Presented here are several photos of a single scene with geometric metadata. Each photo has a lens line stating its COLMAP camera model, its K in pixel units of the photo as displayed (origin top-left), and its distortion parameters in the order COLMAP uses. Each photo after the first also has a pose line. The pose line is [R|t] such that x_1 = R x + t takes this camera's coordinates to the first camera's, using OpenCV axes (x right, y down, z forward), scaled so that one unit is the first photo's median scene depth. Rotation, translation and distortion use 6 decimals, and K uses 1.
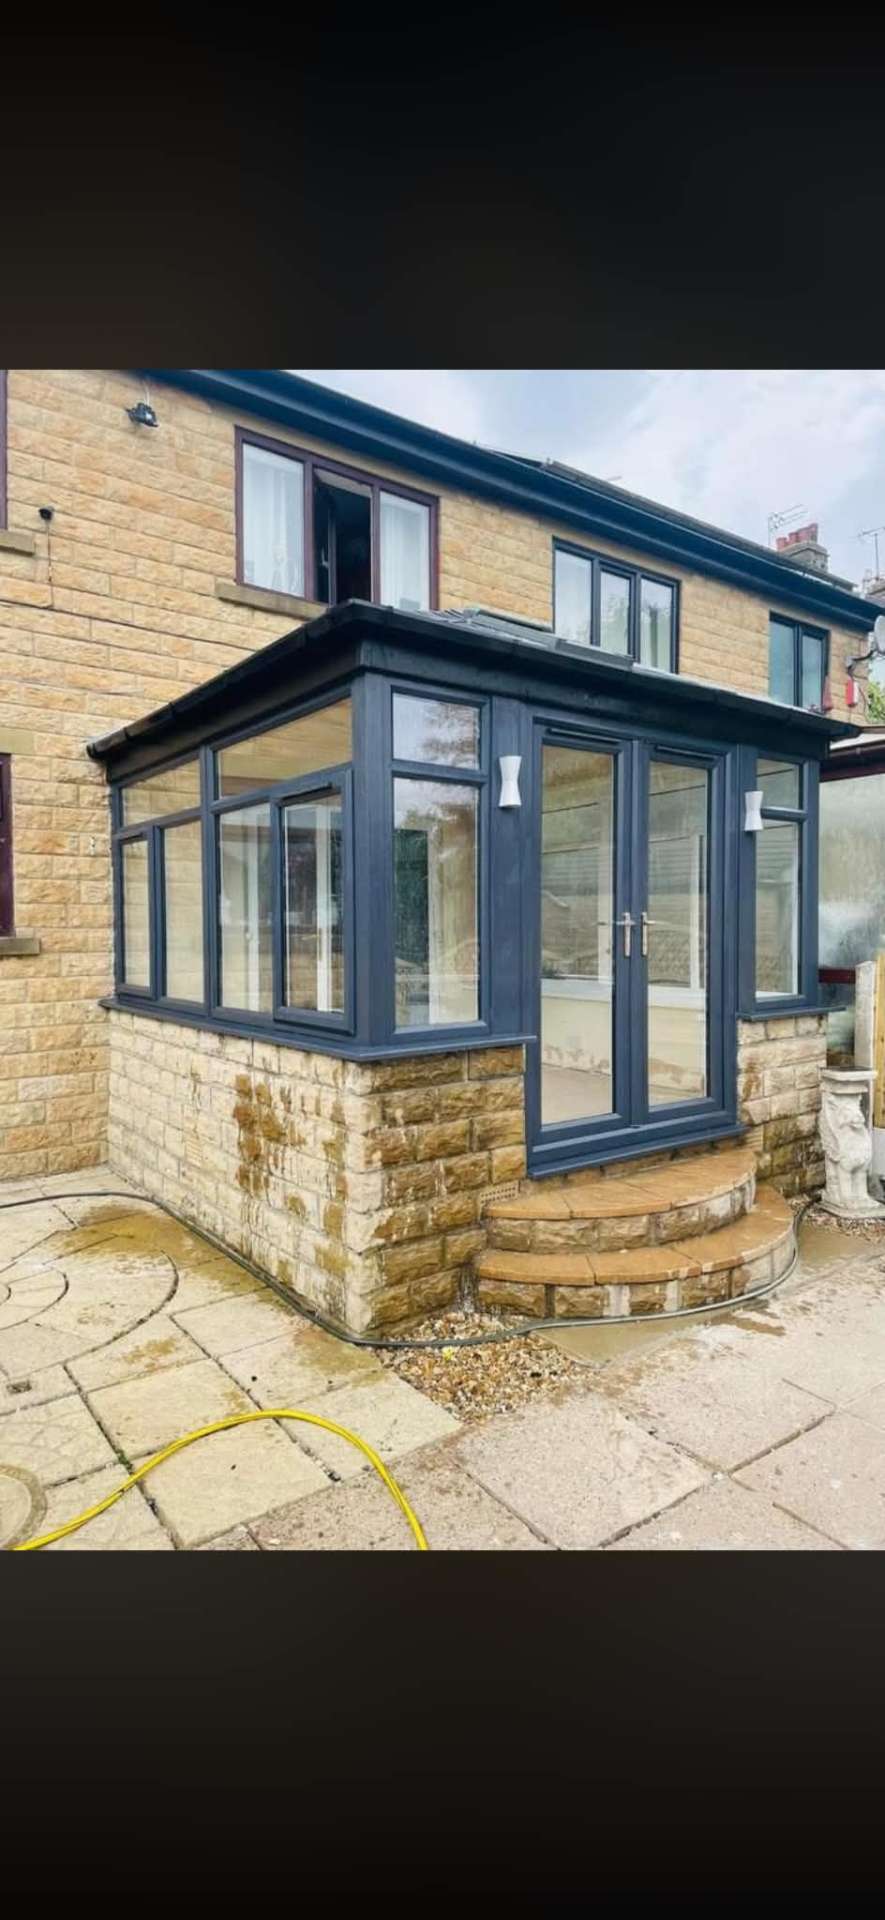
lens RADIAL K [[903.8, 0, 442.5], [0, 903.8, 960.0], [0, 0, 1]] dist [0.000782, 0.000038]
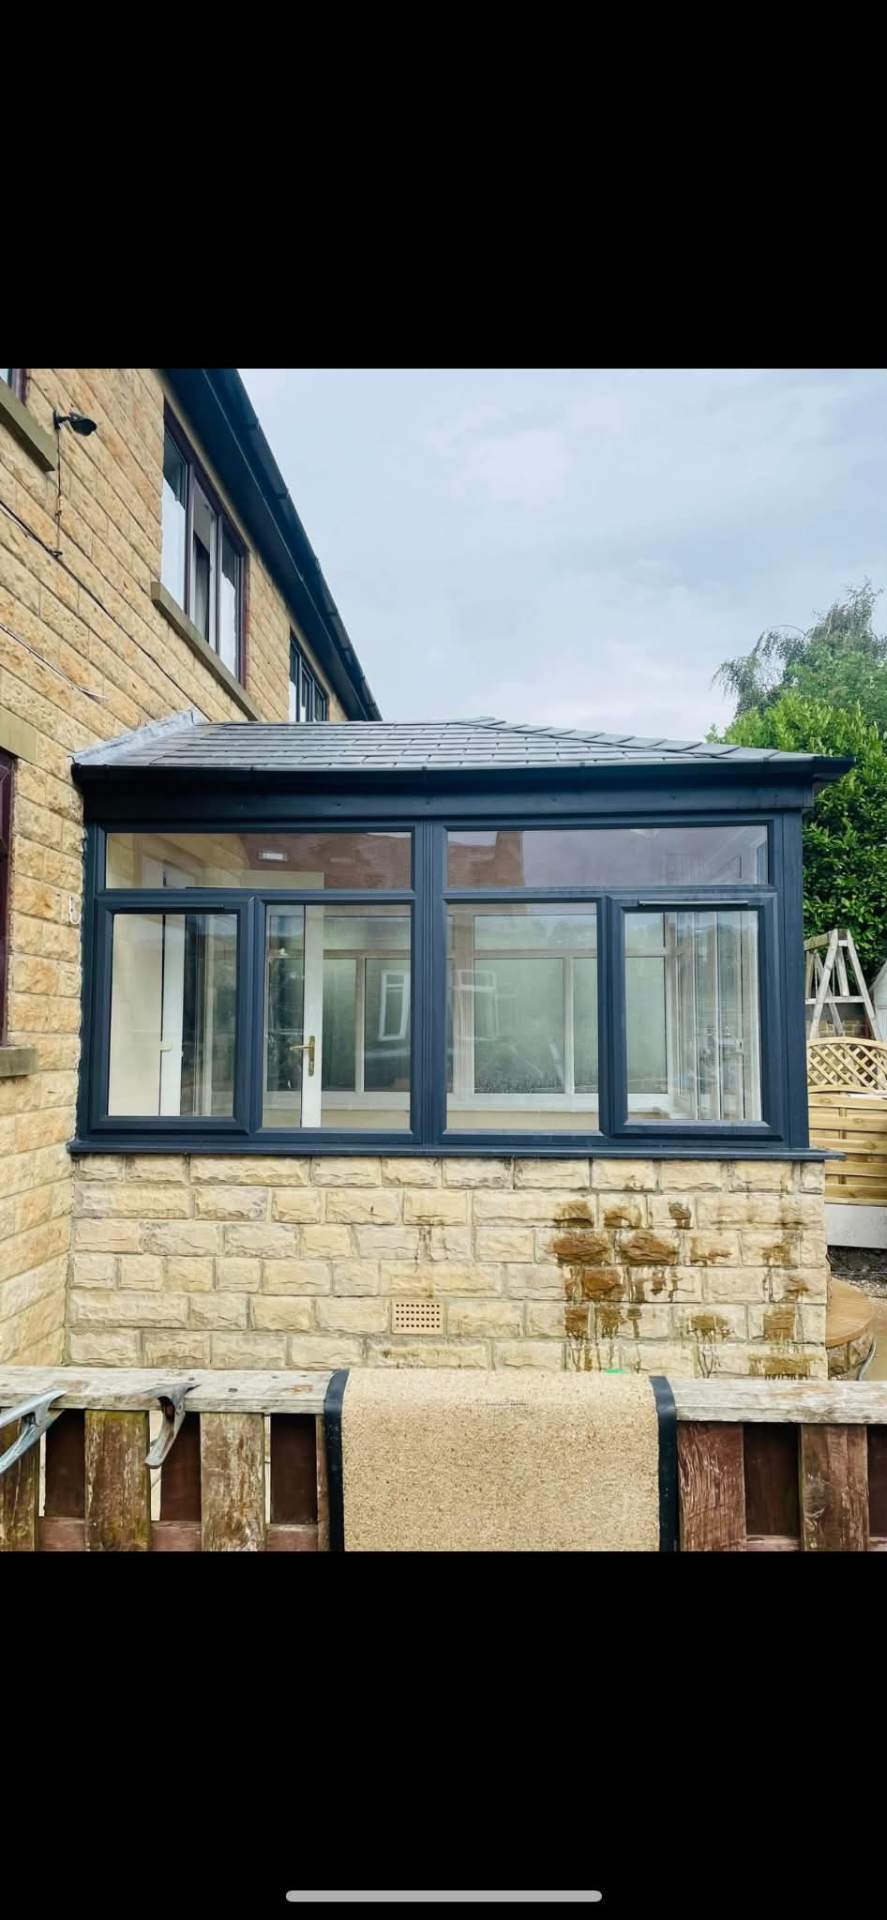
lens RADIAL K [[954.6, 0, 443.5], [0, 954.6, 960.0], [0, 0, 1]] dist [0.000505, 0.000027]
pose [[0.647930, 0.069135, 0.758556, -0.810239], [0.020066, 0.993978, -0.107731, -0.008916], [-0.761436, 0.085023, 0.642640, 0.368756]]
